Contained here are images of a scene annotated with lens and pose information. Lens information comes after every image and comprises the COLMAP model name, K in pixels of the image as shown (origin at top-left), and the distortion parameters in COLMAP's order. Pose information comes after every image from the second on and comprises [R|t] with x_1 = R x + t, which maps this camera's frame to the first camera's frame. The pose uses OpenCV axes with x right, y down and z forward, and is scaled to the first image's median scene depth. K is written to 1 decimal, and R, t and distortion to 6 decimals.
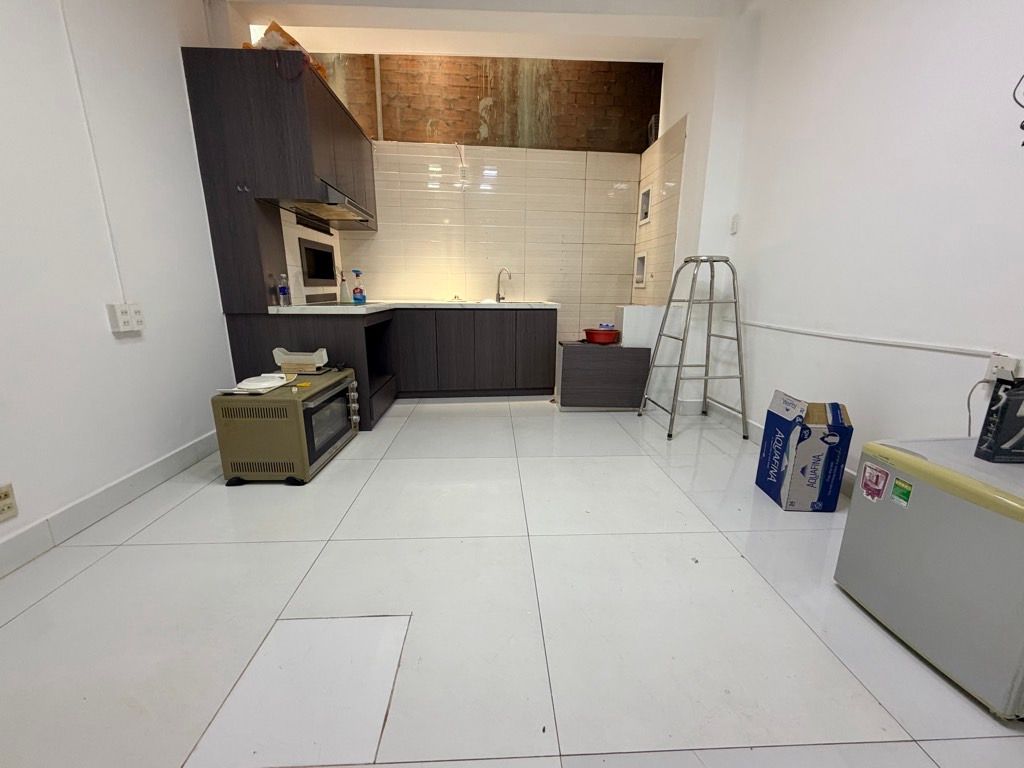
lens RADIAL K [[405.1, 0, 507.3], [0, 405.1, 385.1], [0, 0, 1]] dist [0.000155, -0.000116]
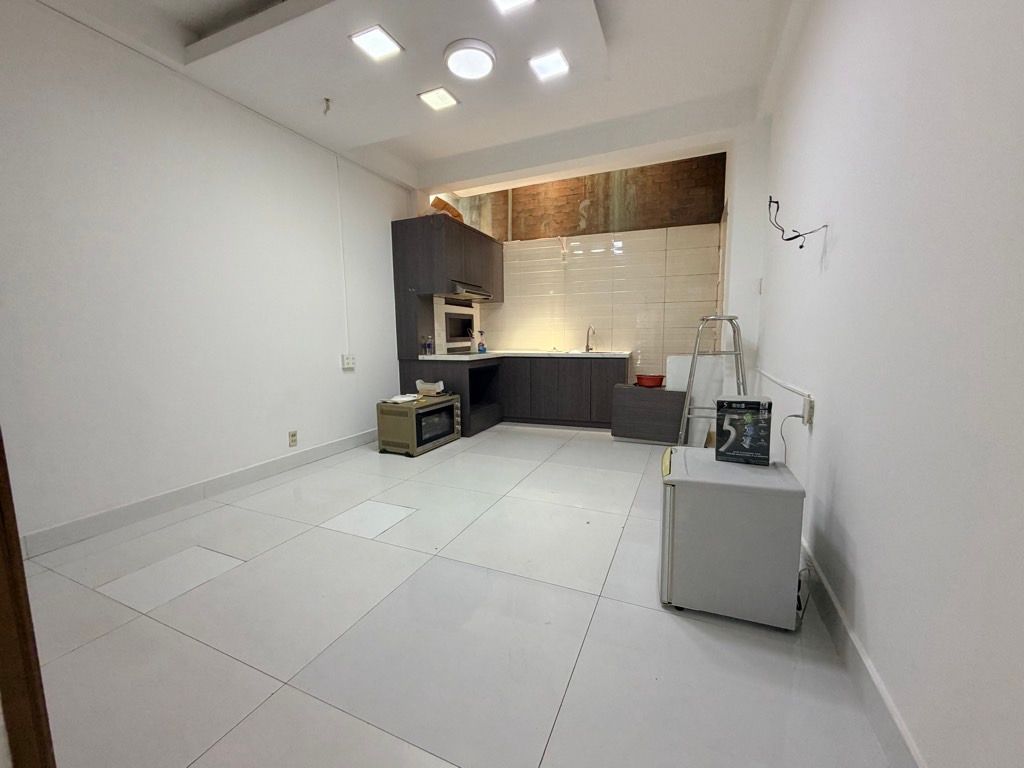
lens RADIAL K [[405.1, 0, 507.3], [0, 405.1, 385.1], [0, 0, 1]] dist [0.000155, -0.000116]
pose [[0.894226, 0.038041, -0.445996, 0.353835], [-0.088319, 0.991789, -0.092487, 0.036603], [0.438816, 0.122095, 0.890244, -0.229018]]
